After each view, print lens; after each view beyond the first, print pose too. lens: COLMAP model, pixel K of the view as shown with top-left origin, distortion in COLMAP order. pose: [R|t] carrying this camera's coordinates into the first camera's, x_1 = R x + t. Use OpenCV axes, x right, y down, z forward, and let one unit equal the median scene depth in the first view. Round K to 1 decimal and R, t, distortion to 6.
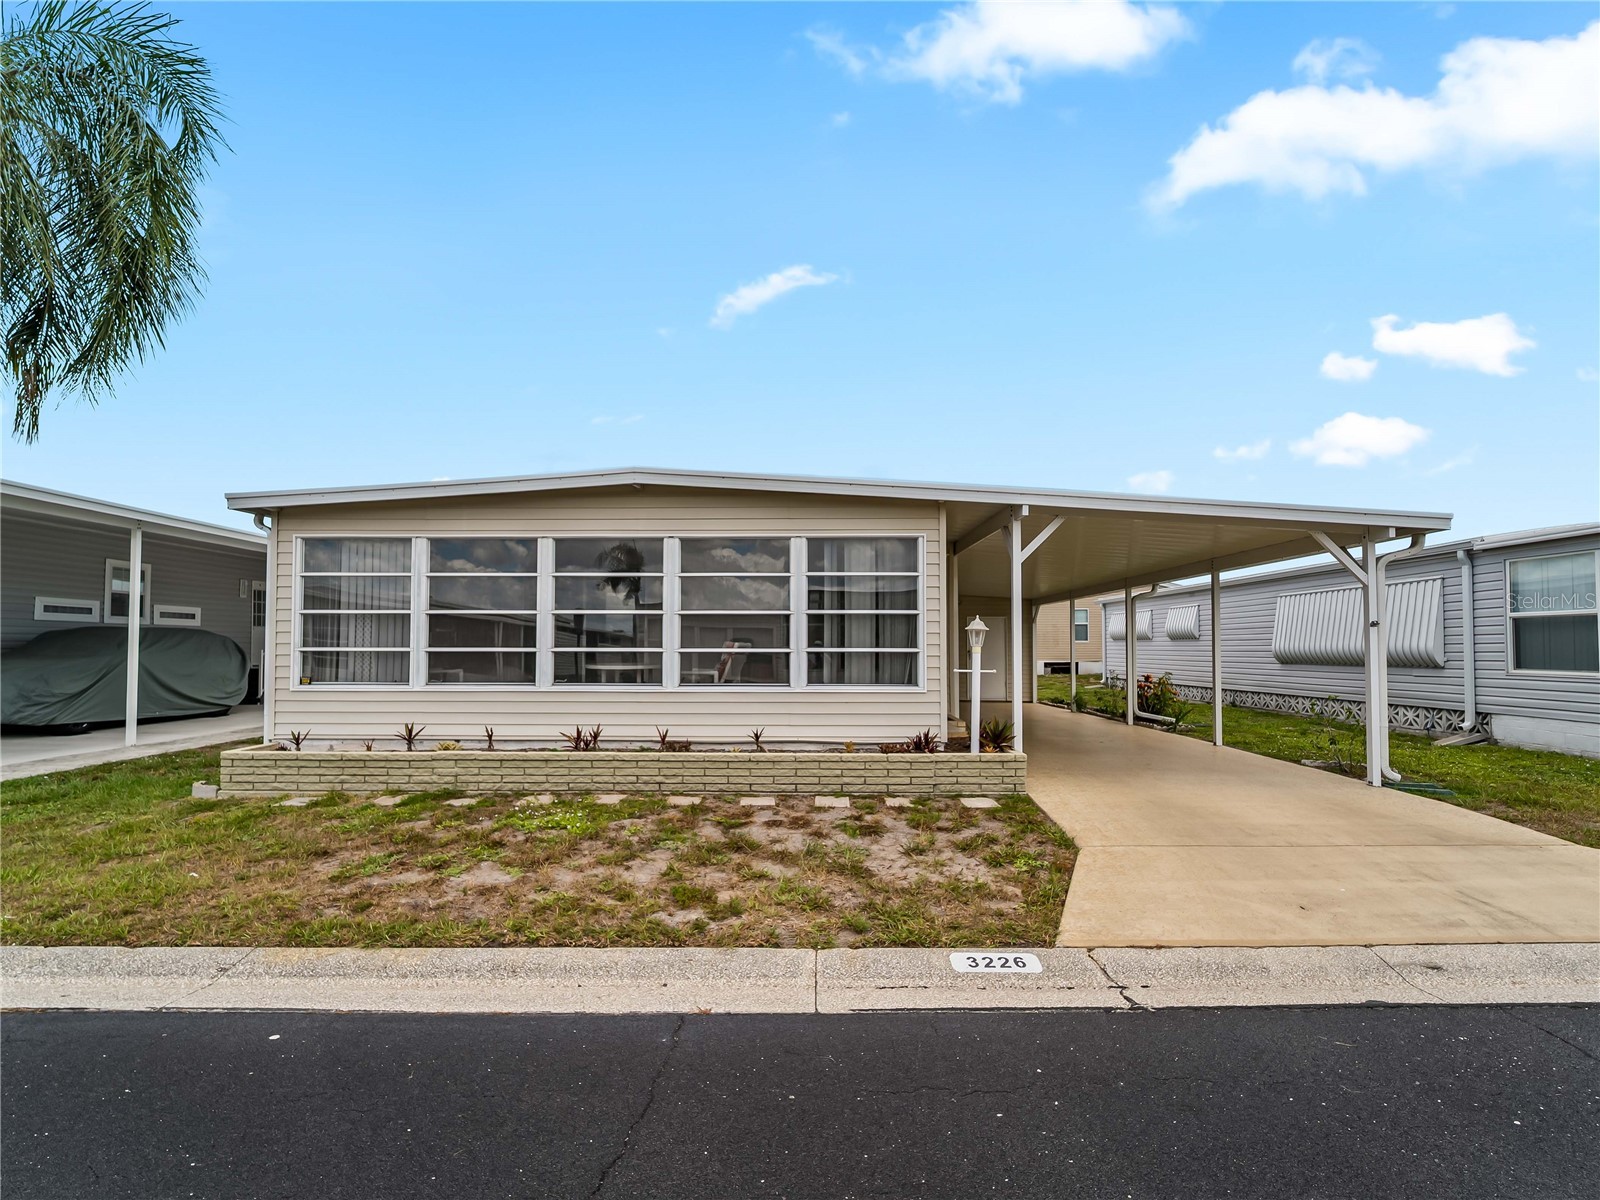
lens RADIAL K [[735.6, 0, 805.1], [0, 735.6, 616.7], [0, 0, 1]] dist [-0.003578, -0.002390]
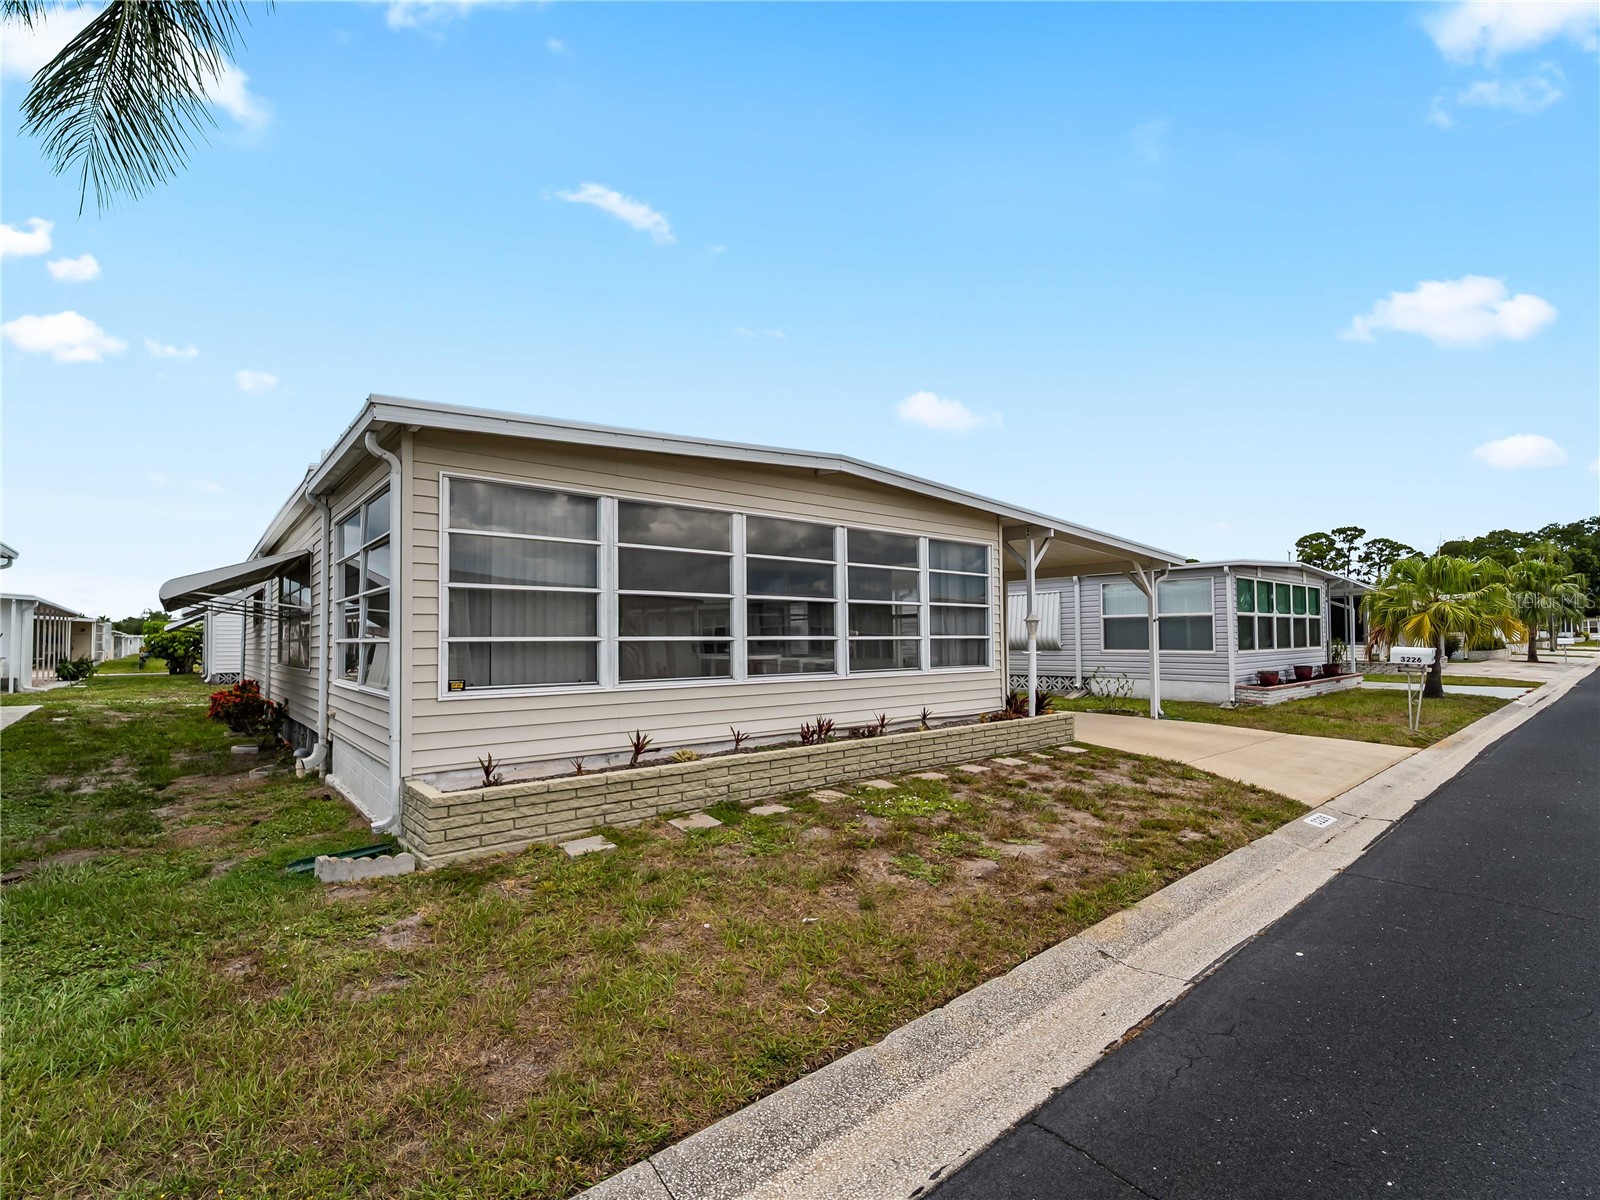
lens RADIAL K [[735.6, 0, 813.7], [0, 735.6, 604.3], [0, 0, 1]] dist [-0.003578, -0.002390]
pose [[0.756620, 0.024312, 0.653403, -0.875696], [-0.014699, 0.999688, -0.020176, 0.020186], [-0.653690, 0.005661, 0.756741, 0.259089]]
